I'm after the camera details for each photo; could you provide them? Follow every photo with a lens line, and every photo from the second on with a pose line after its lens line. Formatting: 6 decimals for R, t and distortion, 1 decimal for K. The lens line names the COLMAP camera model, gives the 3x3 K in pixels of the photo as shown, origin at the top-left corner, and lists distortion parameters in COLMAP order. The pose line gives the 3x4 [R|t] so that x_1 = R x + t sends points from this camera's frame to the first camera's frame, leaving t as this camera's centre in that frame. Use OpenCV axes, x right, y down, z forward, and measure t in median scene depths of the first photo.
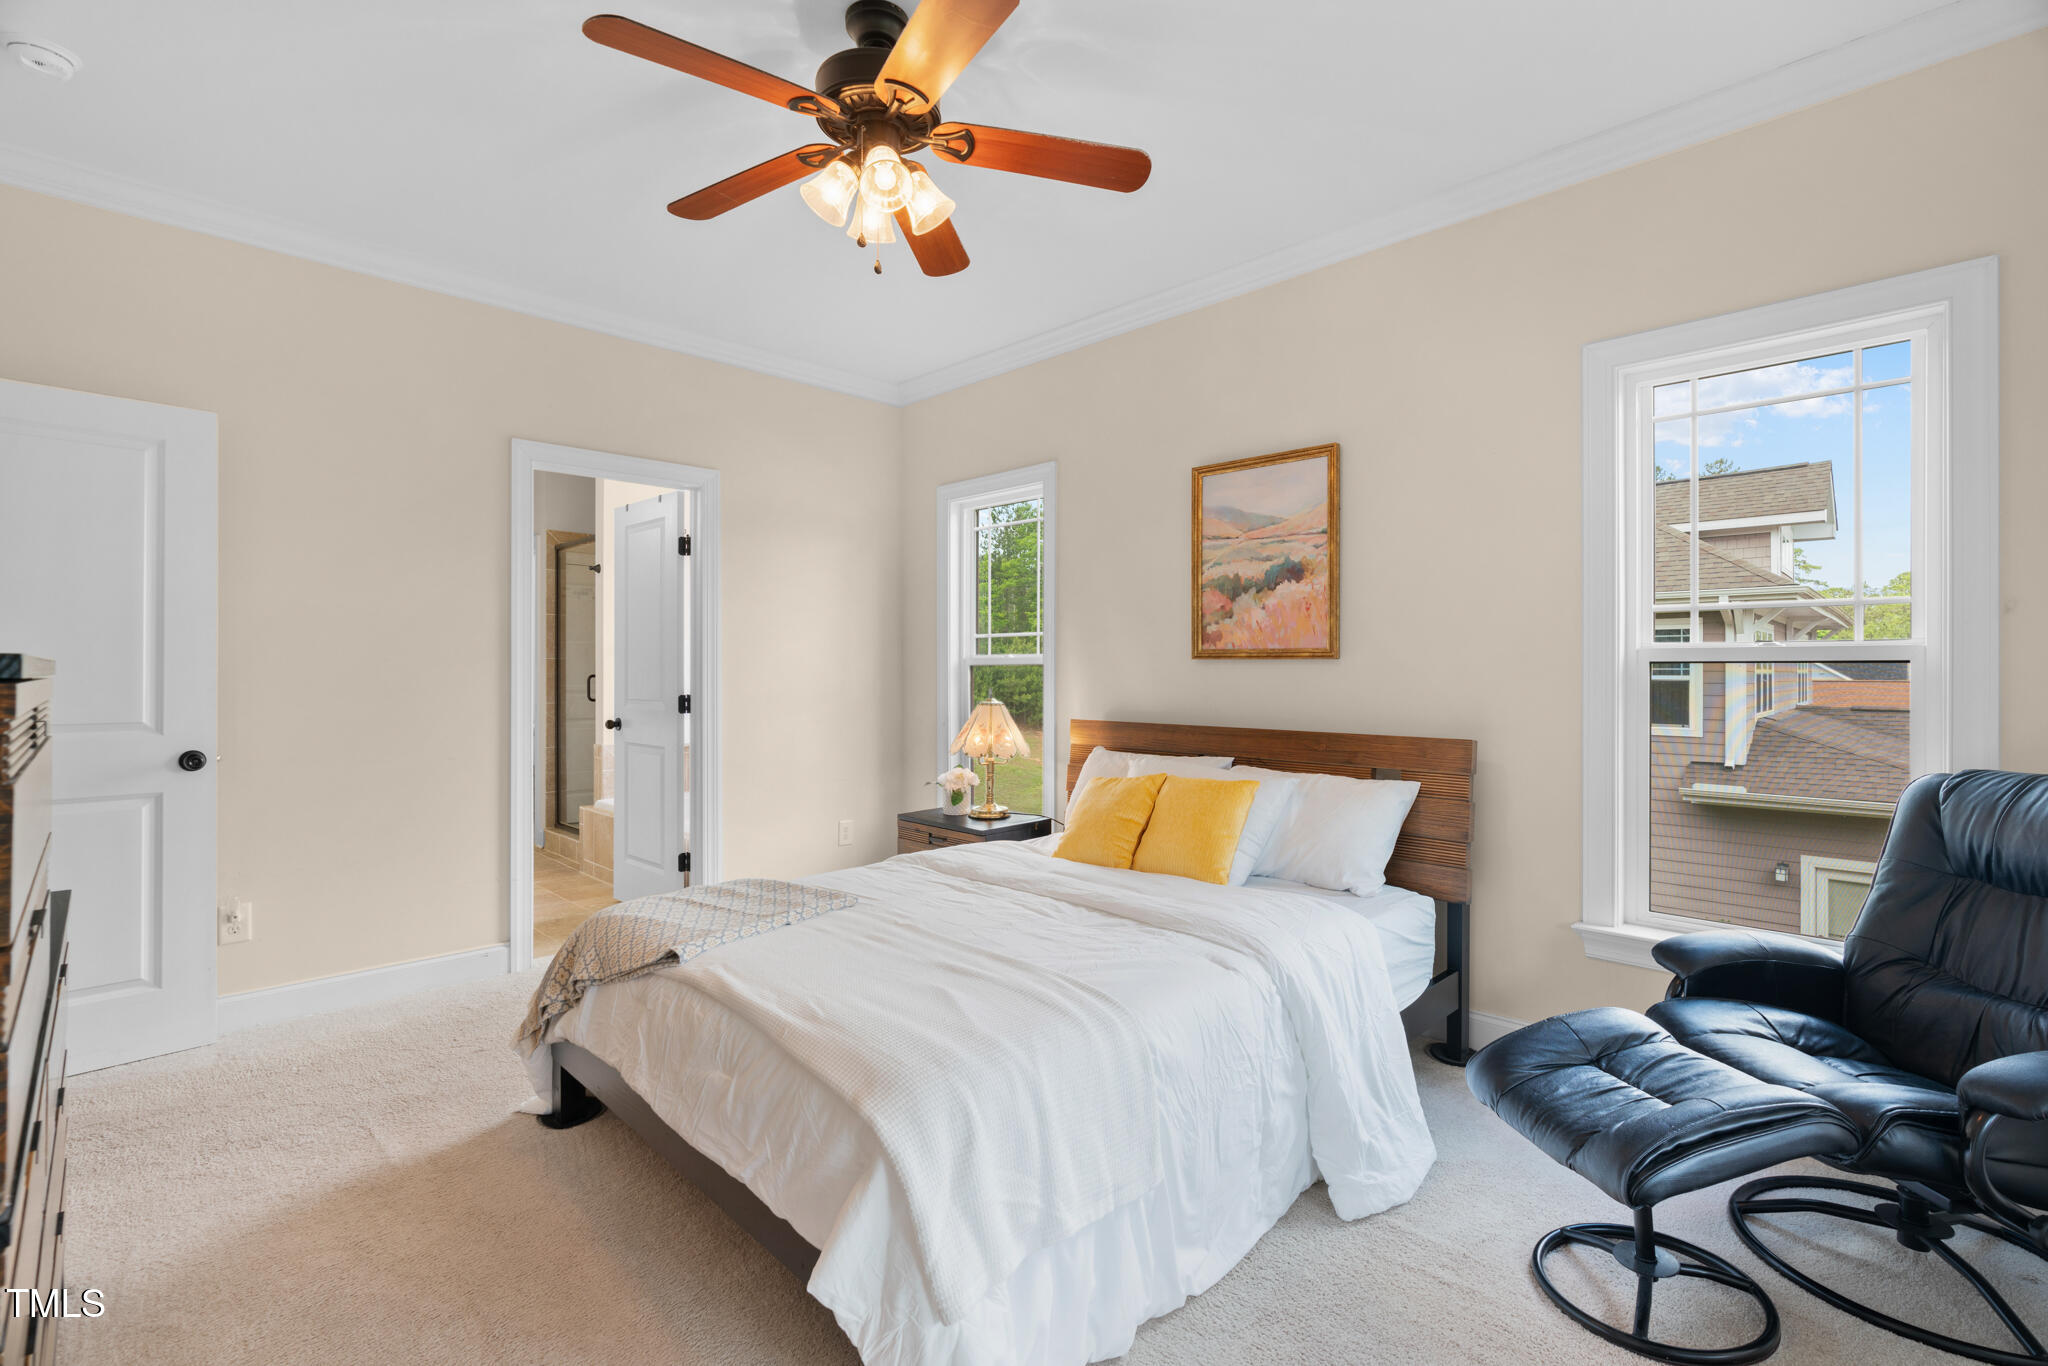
lens RADIAL K [[949.3, 0, 1023.3], [0, 949.3, 671.6], [0, 0, 1]] dist [-0.000197, -0.000089]
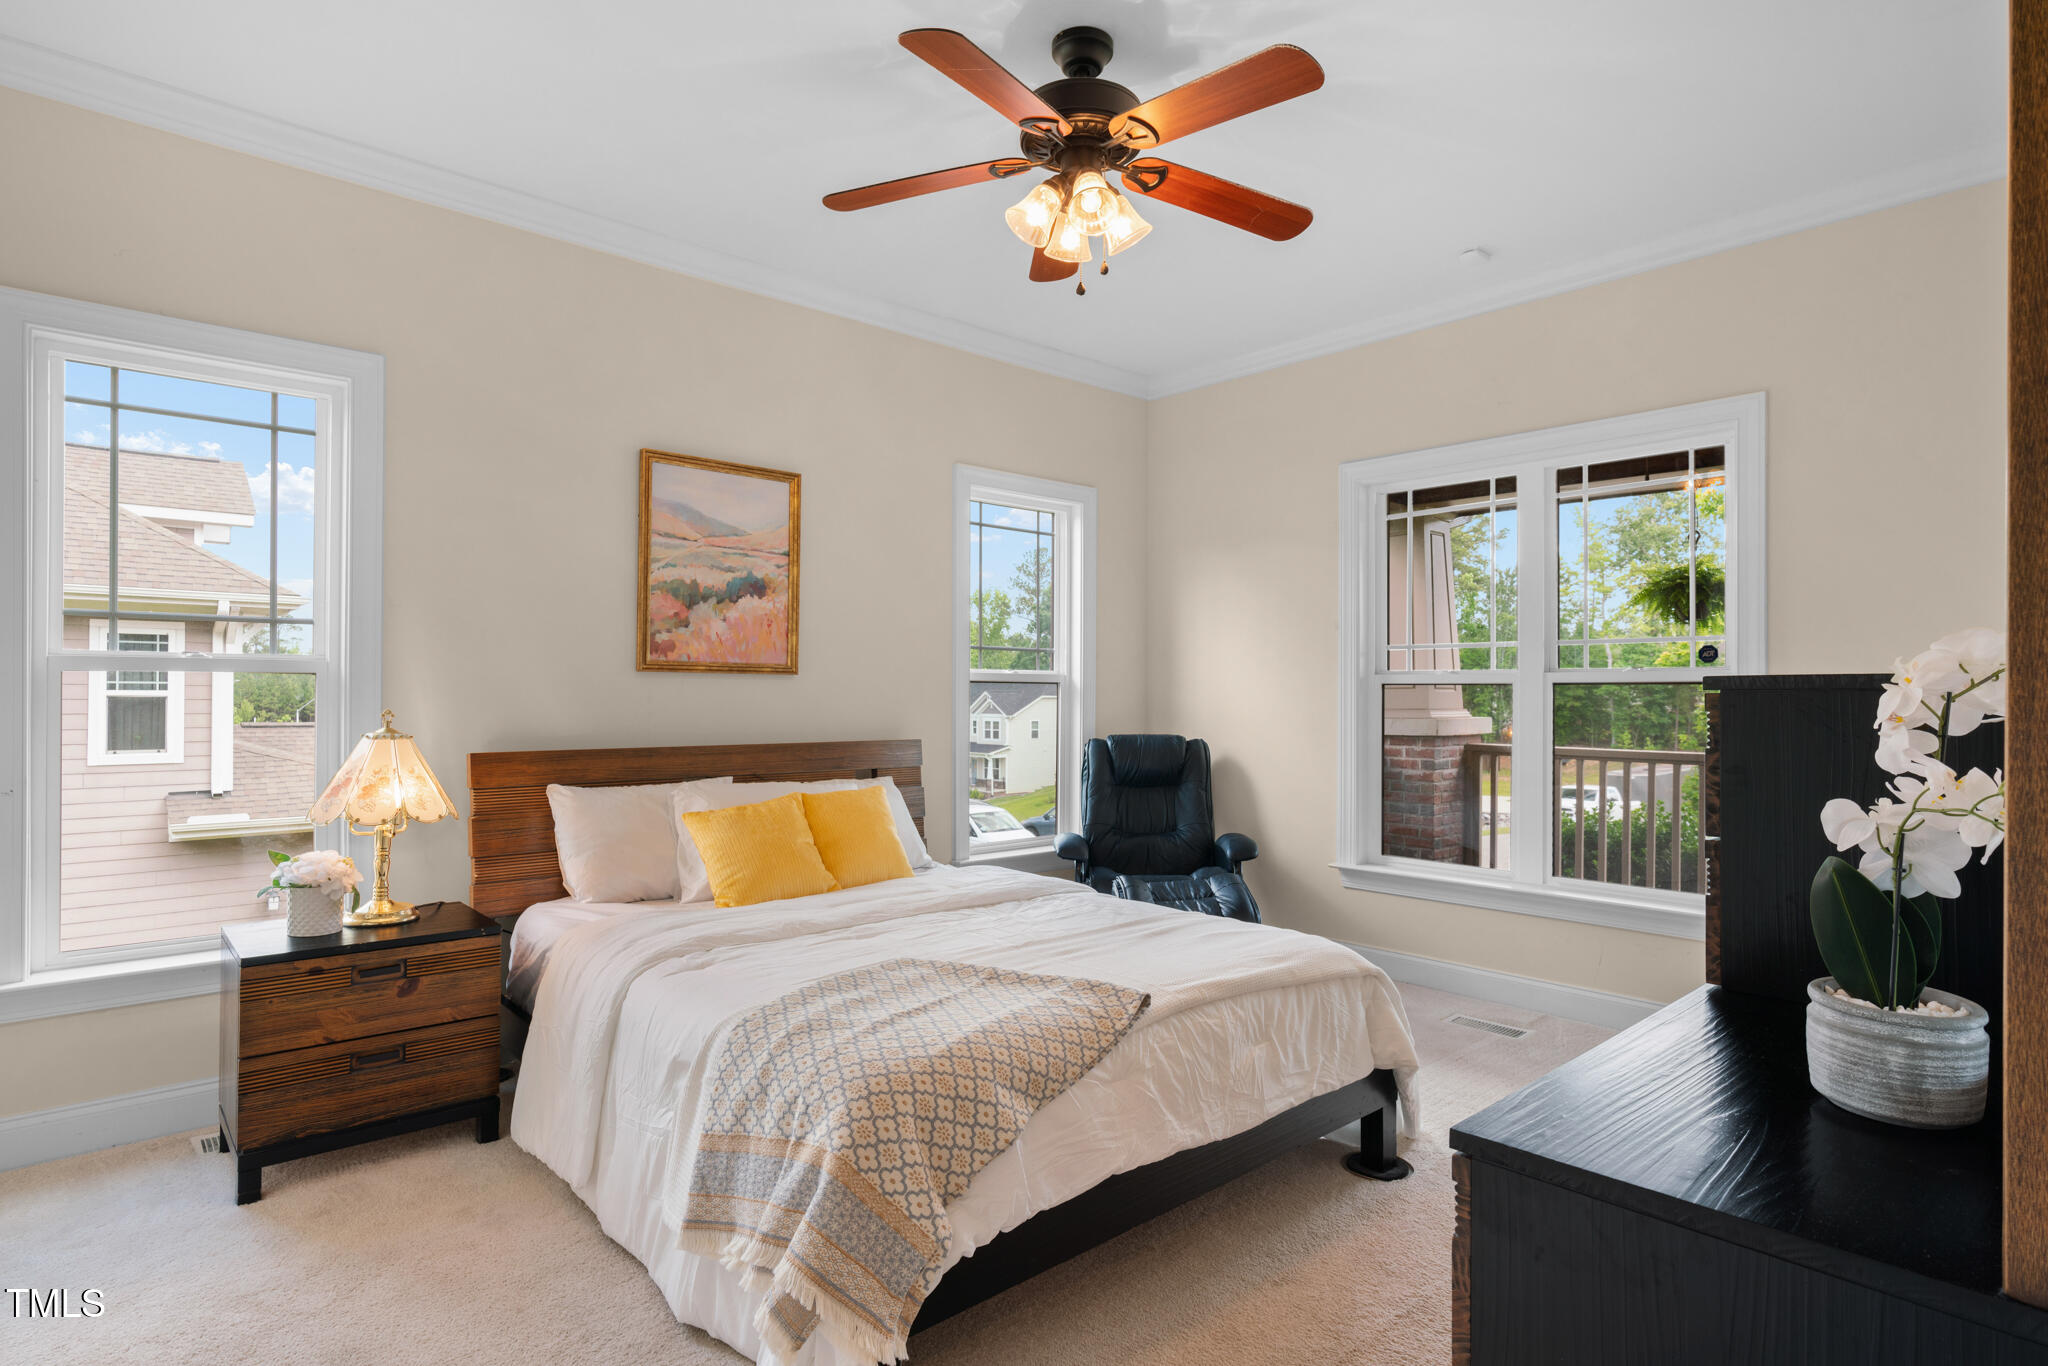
lens RADIAL K [[1137.8, 0, 1024.0], [0, 1137.8, 683.0], [0, 0, 1]] dist [0.005288, 0.000547]
pose [[0.032553, 0.006321, 0.999450, -0.868769], [-0.003729, 0.999974, -0.006202, 0.002782], [-0.999463, -0.003525, 0.032576, 0.643304]]
